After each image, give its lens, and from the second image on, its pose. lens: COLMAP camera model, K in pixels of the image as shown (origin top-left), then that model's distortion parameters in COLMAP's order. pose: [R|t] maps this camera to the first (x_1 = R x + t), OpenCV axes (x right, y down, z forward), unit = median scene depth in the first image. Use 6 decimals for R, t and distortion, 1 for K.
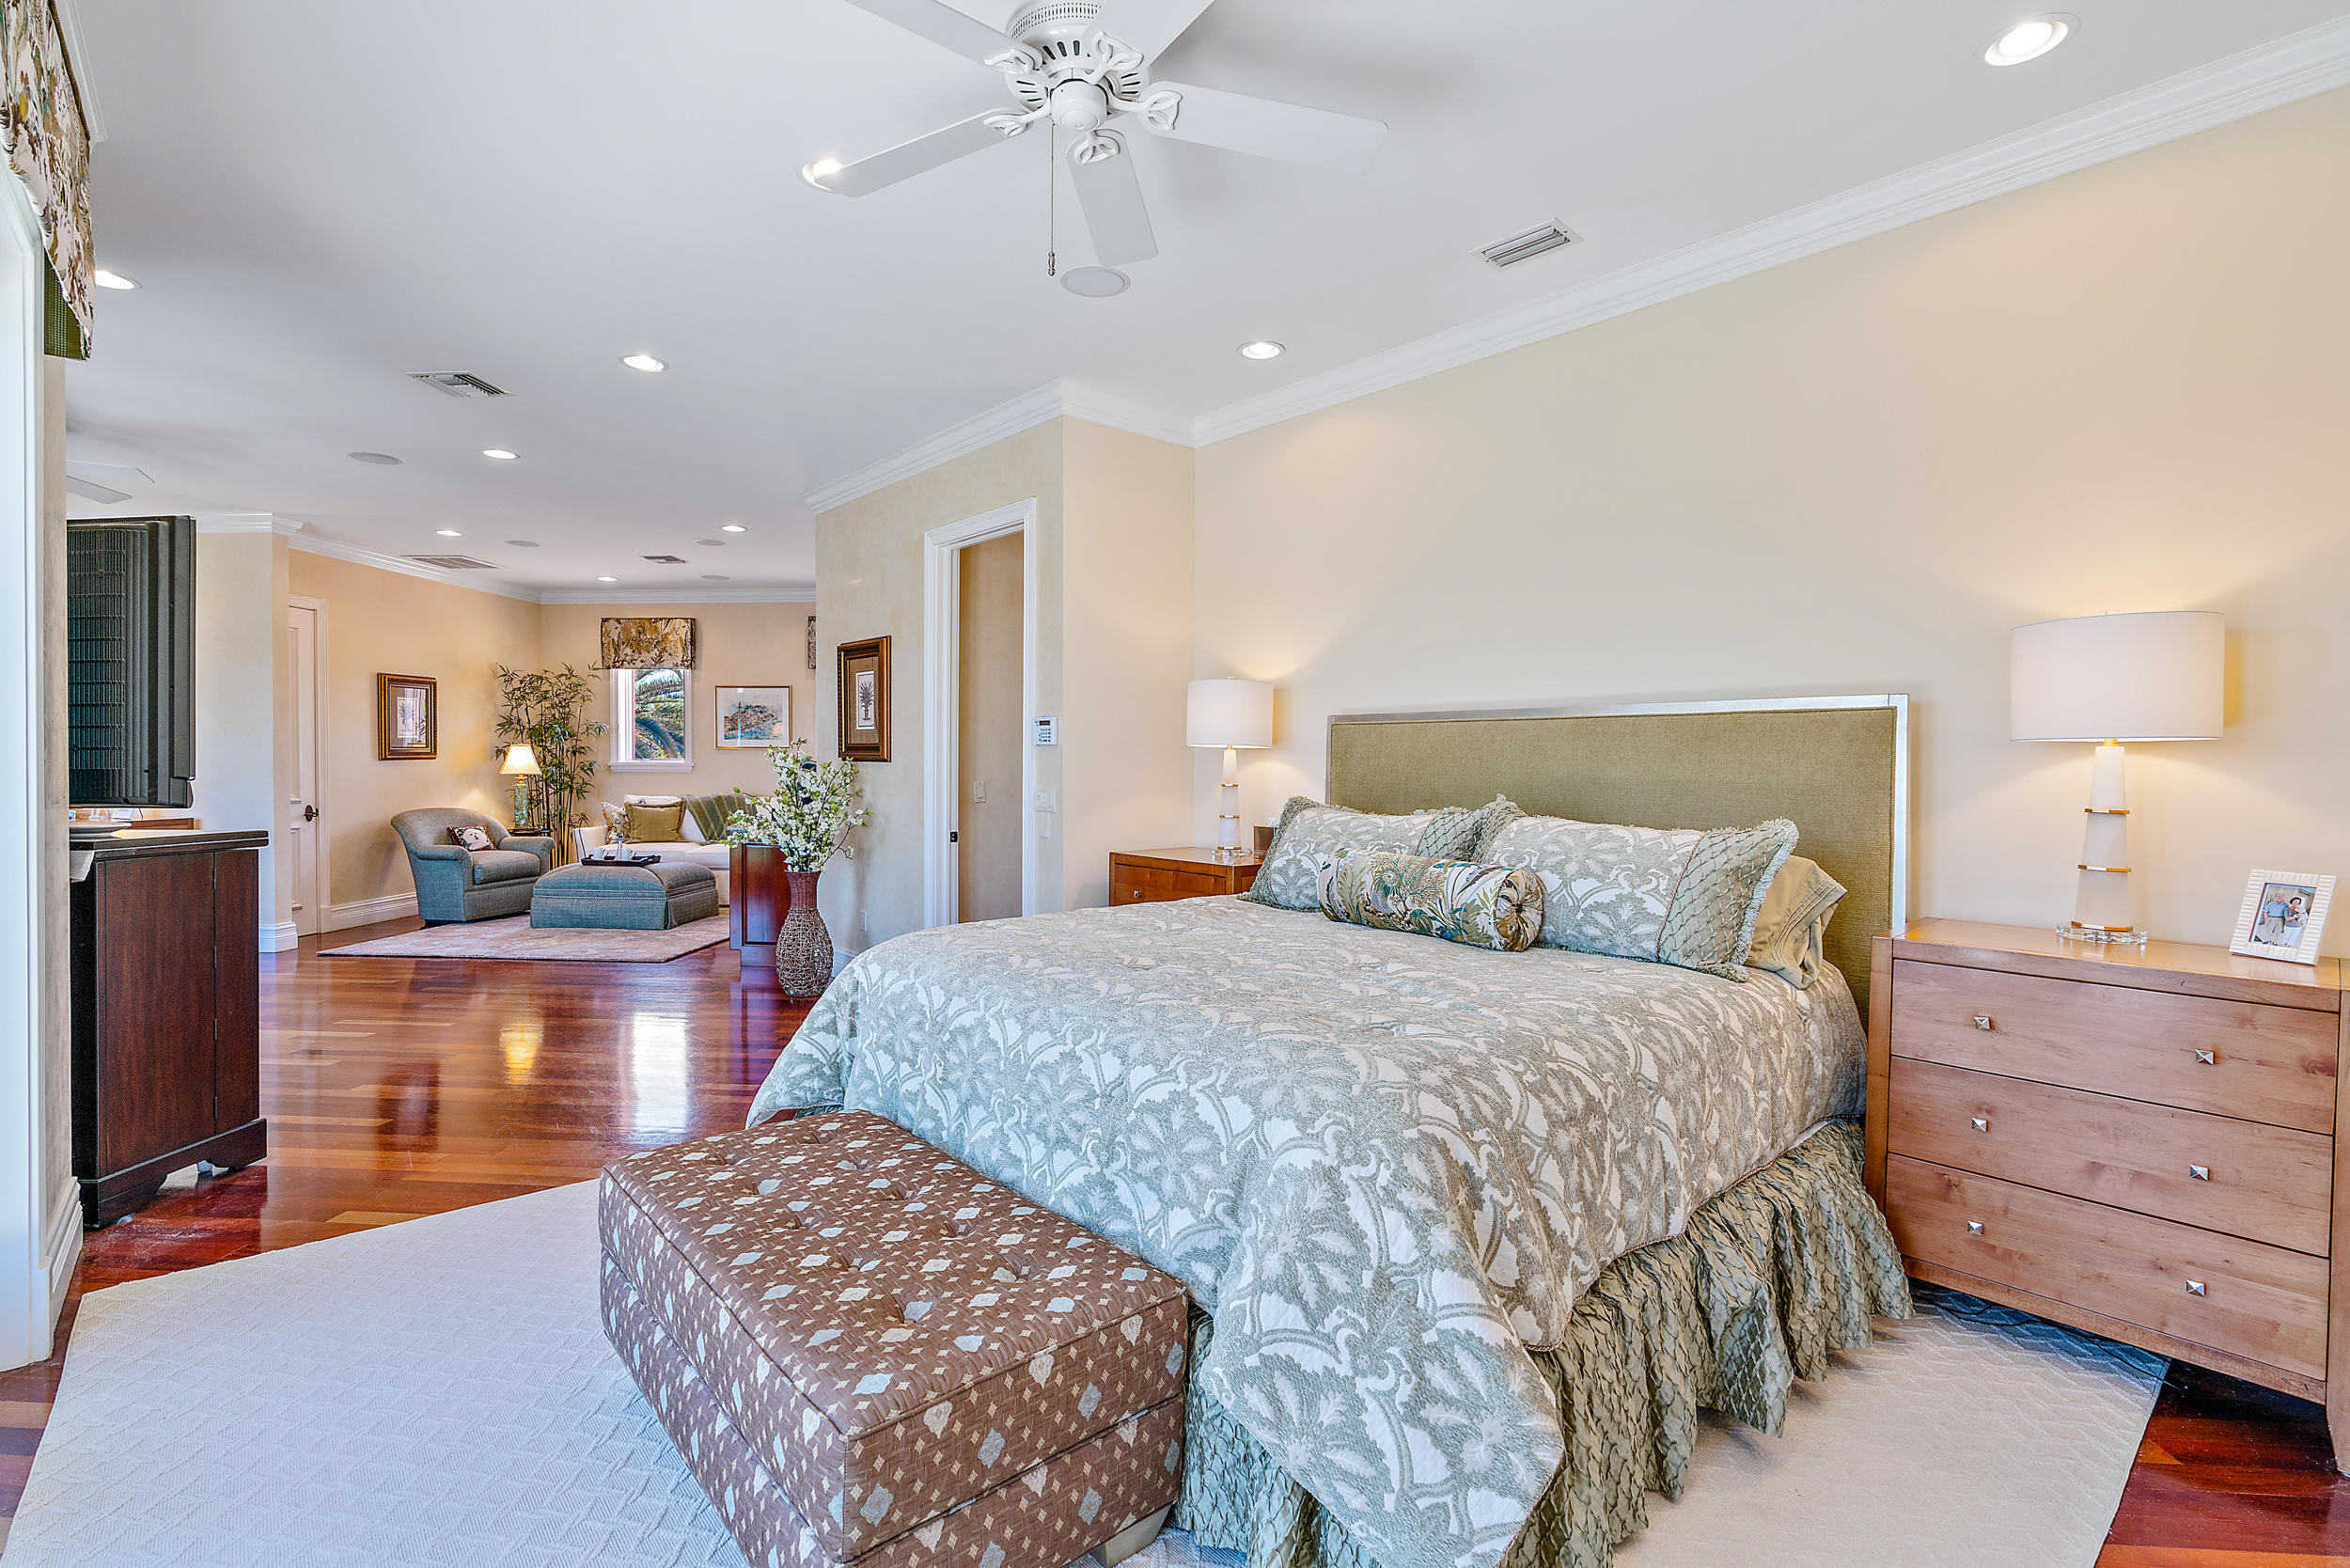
lens RADIAL K [[1068.3, 0, 1174.2], [0, 1068.3, 777.2], [0, 0, 1]] dist [-0.010102, 0.004014]
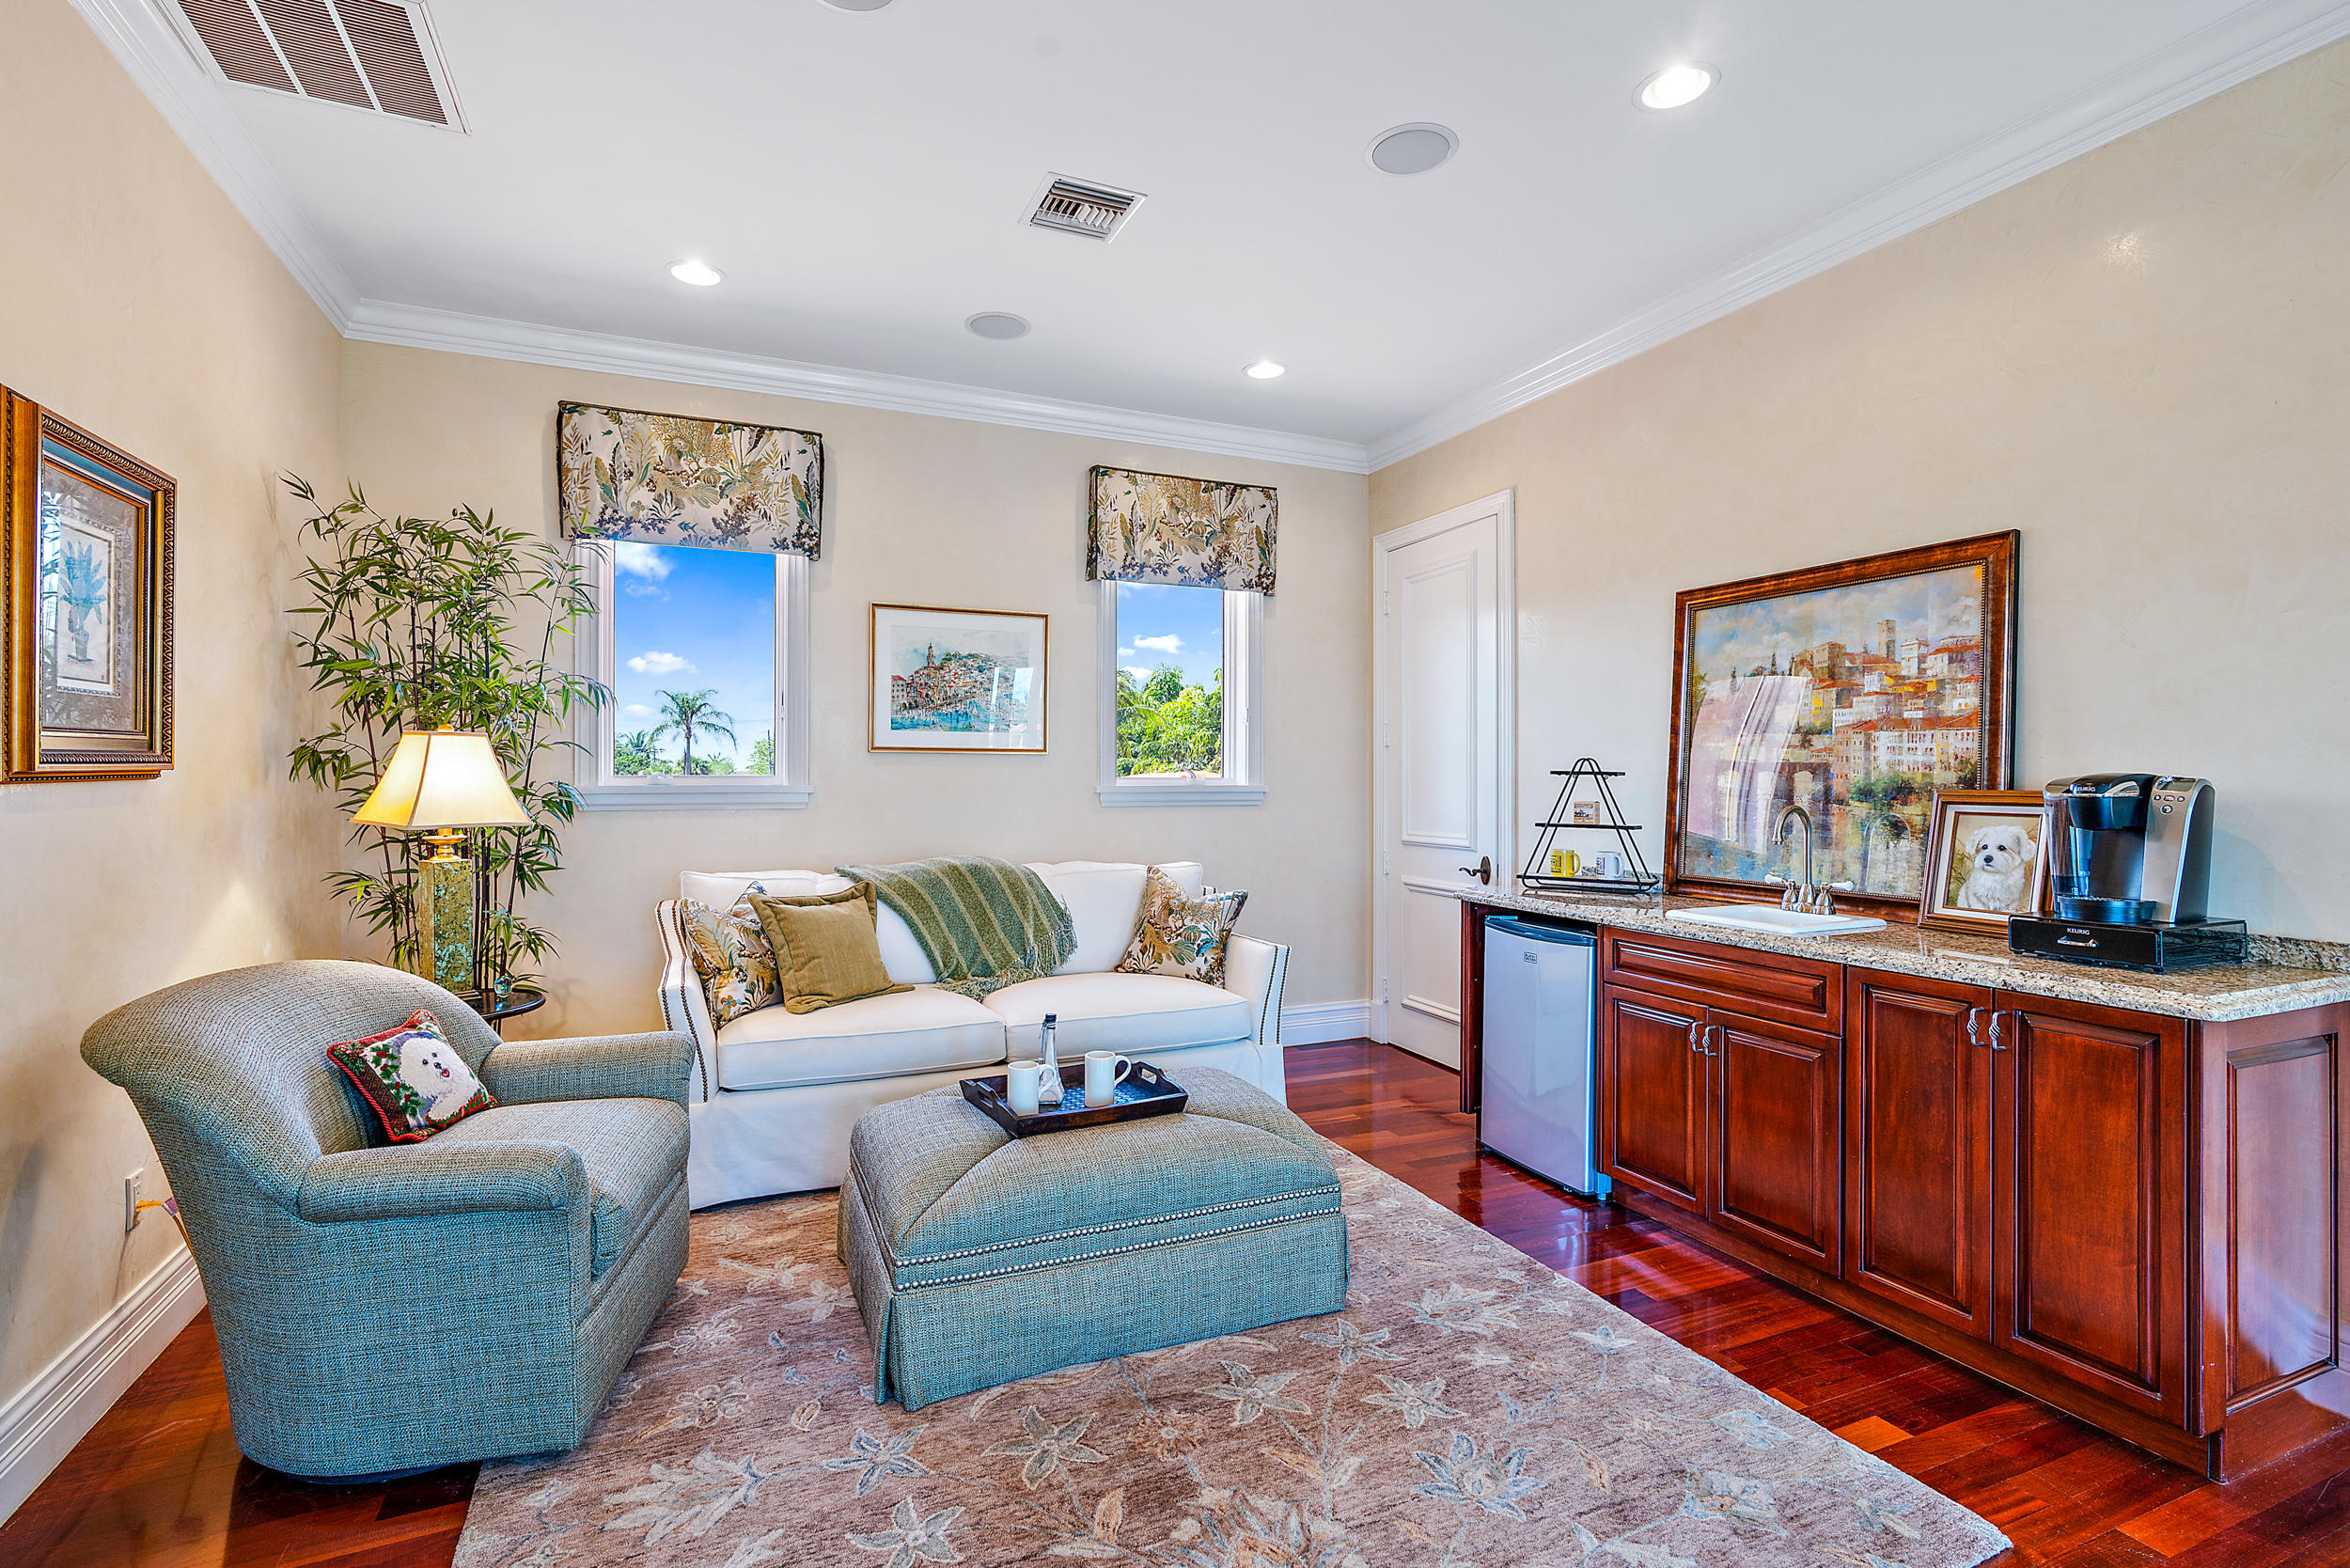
lens RADIAL K [[1068.3, 0, 1168.1], [0, 1068.3, 780.6], [0, 0, 1]] dist [-0.010102, 0.004014]
pose [[0.902201, -0.000975, 0.431314, -0.529533], [0.007331, 0.999888, -0.013074, -0.009484], [-0.431253, 0.014957, 0.902107, 0.597273]]
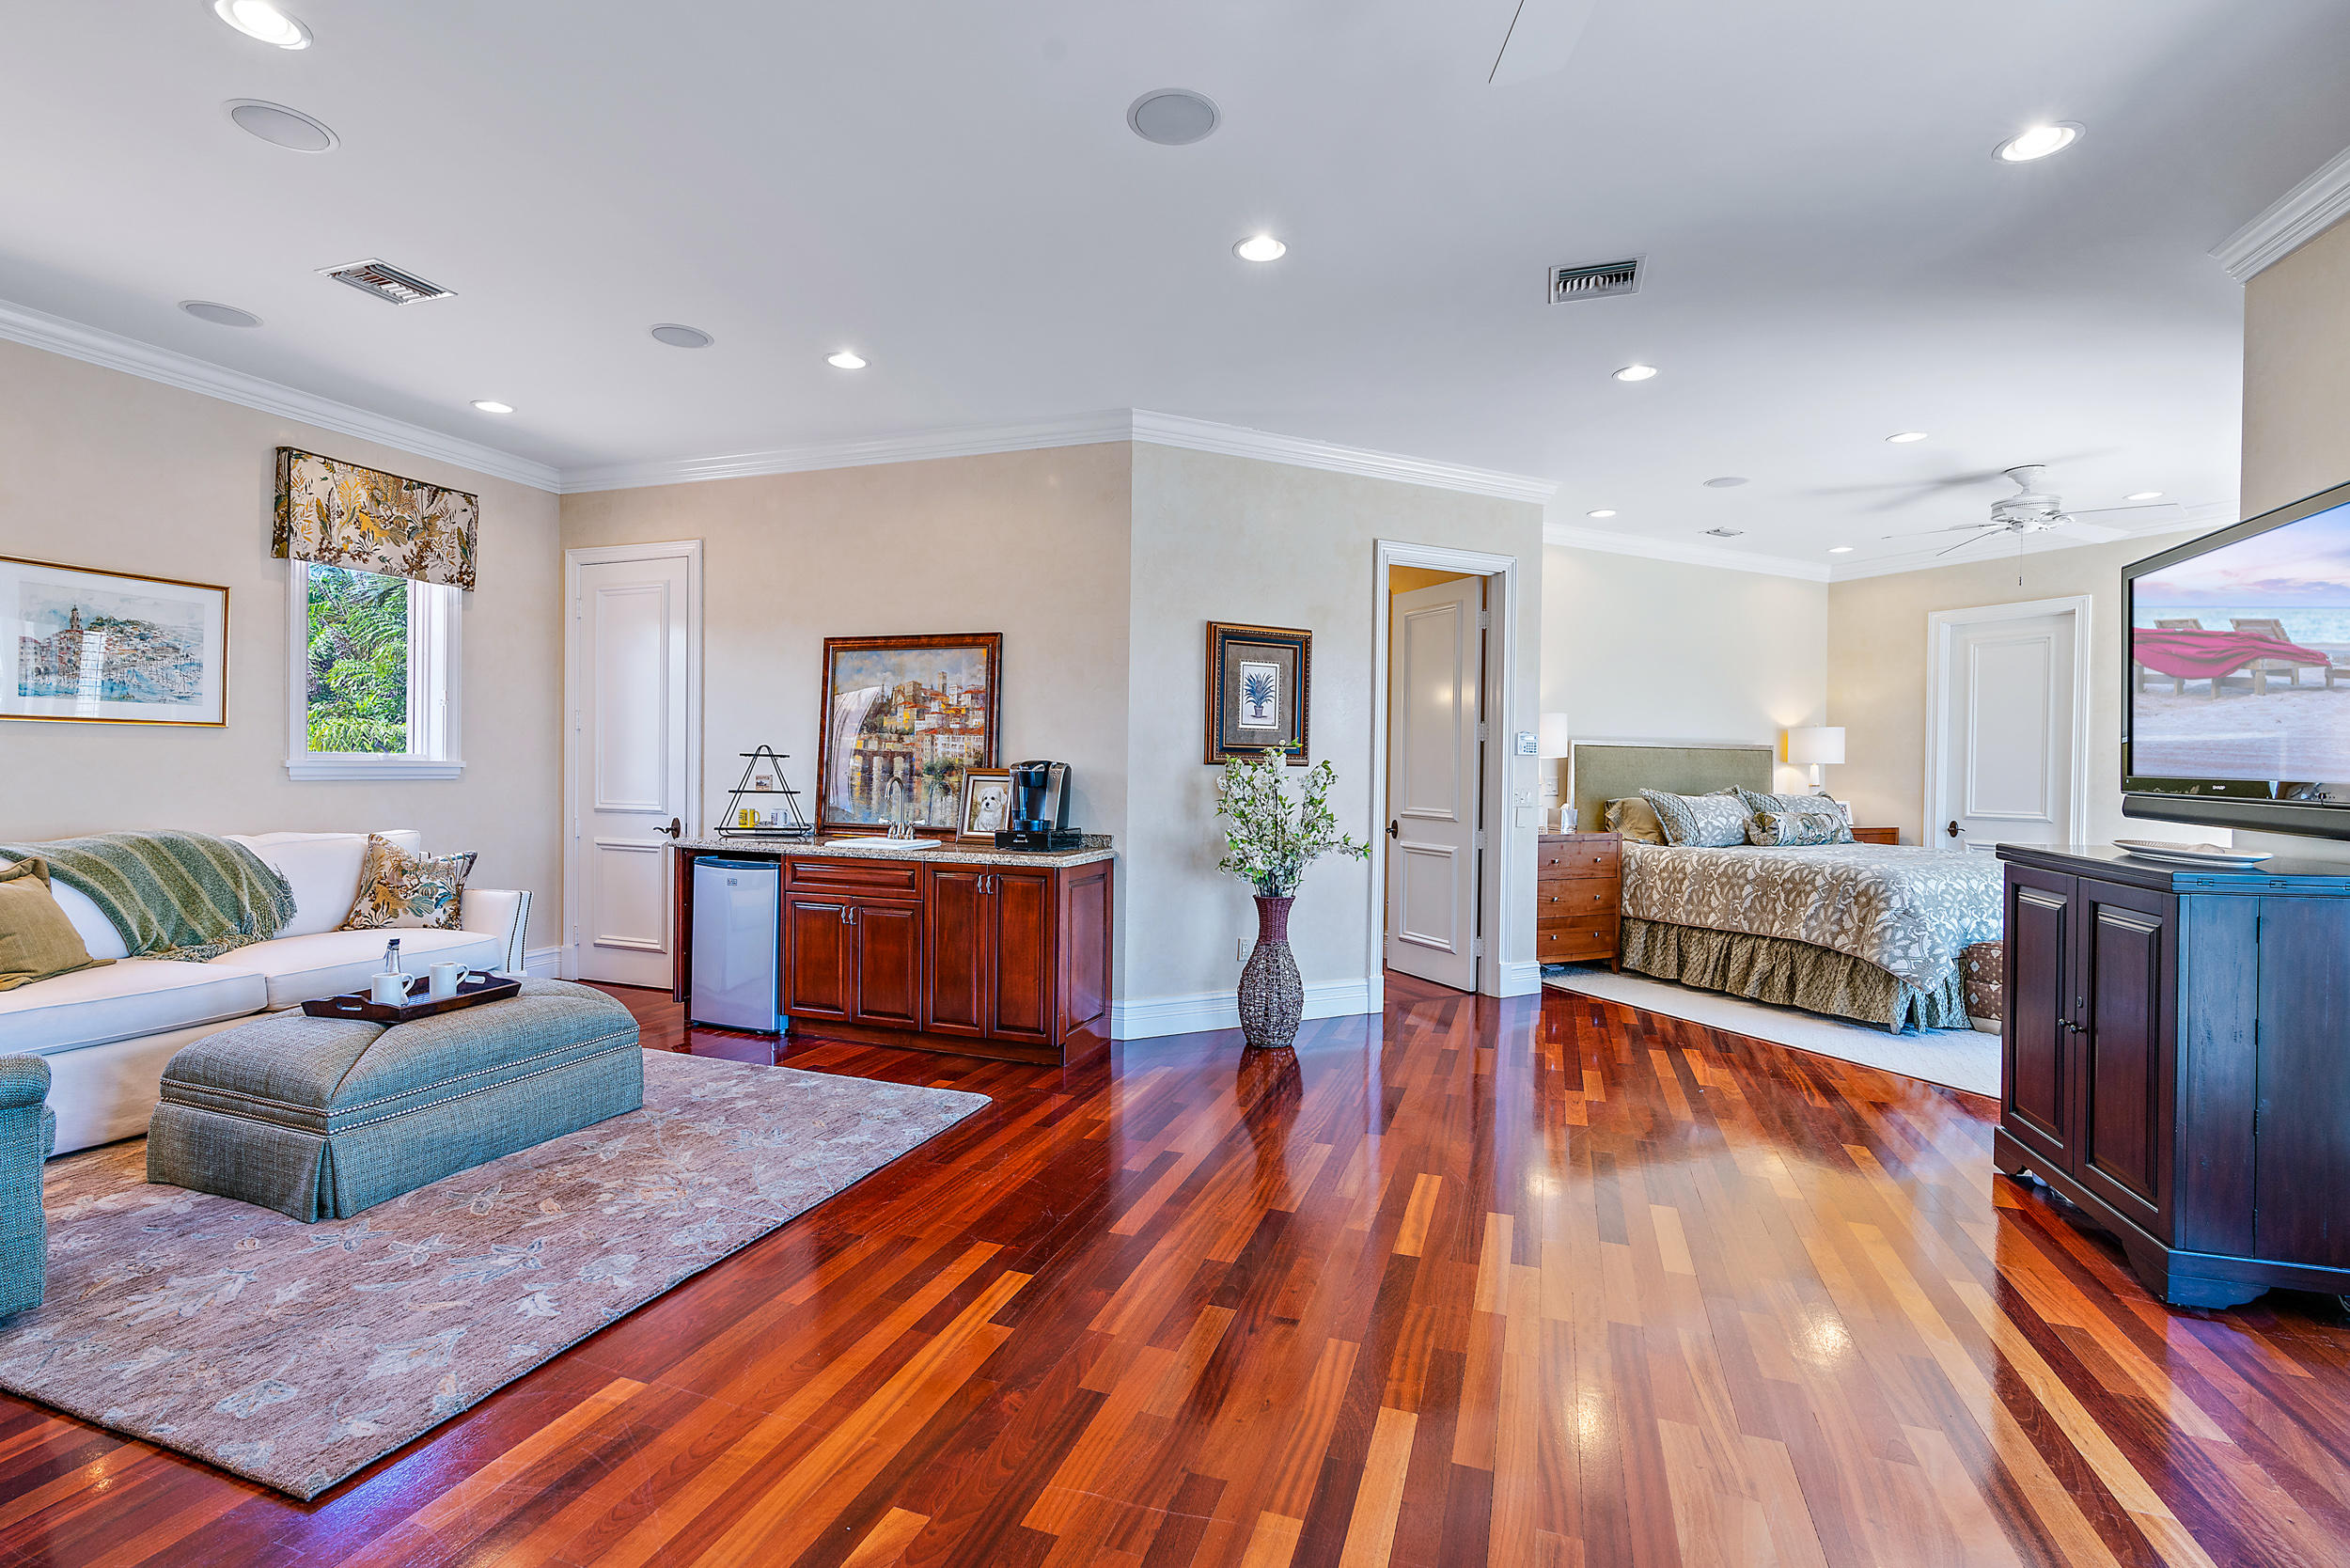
lens RADIAL K [[1068.3, 0, 1178.0], [0, 1068.3, 777.6], [0, 0, 1]] dist [-0.010102, 0.004014]
pose [[0.290242, -0.008944, 0.956912, -0.698162], [0.002419, 0.999960, 0.008613, -0.008761], [-0.956950, -0.000185, 0.290252, 0.510265]]
